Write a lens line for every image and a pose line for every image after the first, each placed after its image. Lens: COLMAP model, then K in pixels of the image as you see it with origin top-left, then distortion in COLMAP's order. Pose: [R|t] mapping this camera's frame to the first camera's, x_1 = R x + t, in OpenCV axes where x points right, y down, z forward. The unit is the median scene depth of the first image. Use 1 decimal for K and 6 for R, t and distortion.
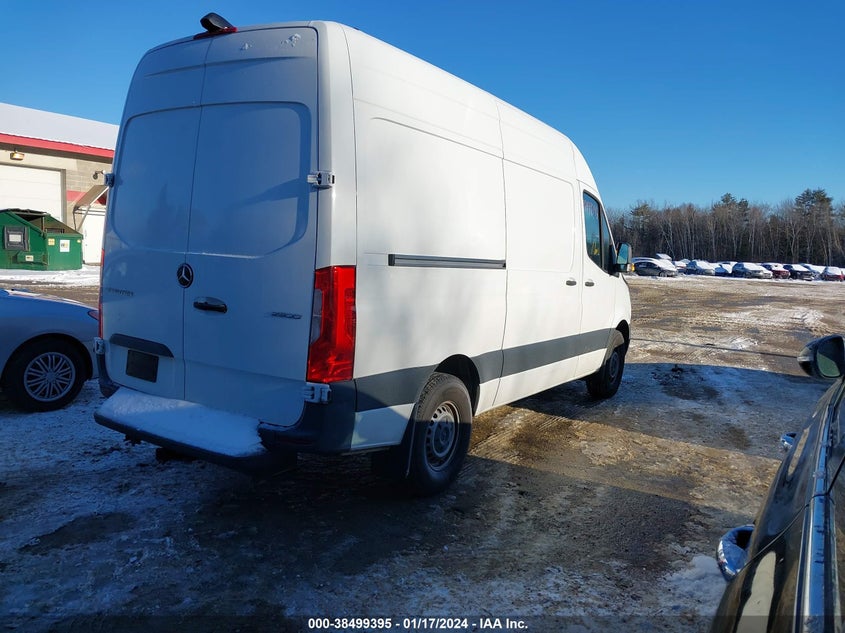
lens RADIAL K [[757.4, 0, 423.4], [0, 757.4, 318.7], [0, 0, 1]] dist [-0.006916, 0.015013]
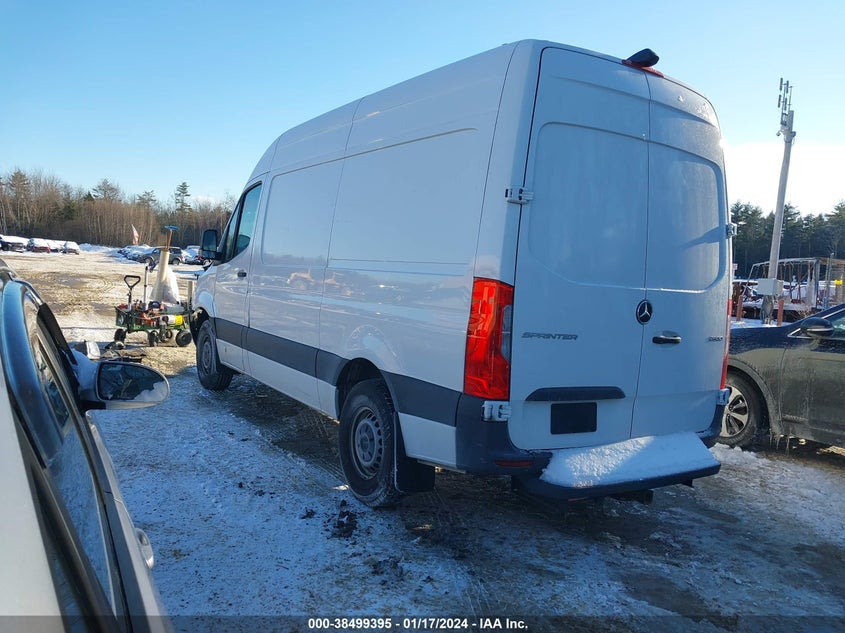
lens RADIAL K [[757.4, 0, 423.5], [0, 757.4, 315.3], [0, 0, 1]] dist [-0.006916, 0.015013]
pose [[0.305261, -0.085772, 0.948398, -1.337547], [0.034682, 0.996276, 0.078939, -0.140484], [-0.951637, 0.008795, 0.307098, 0.969007]]
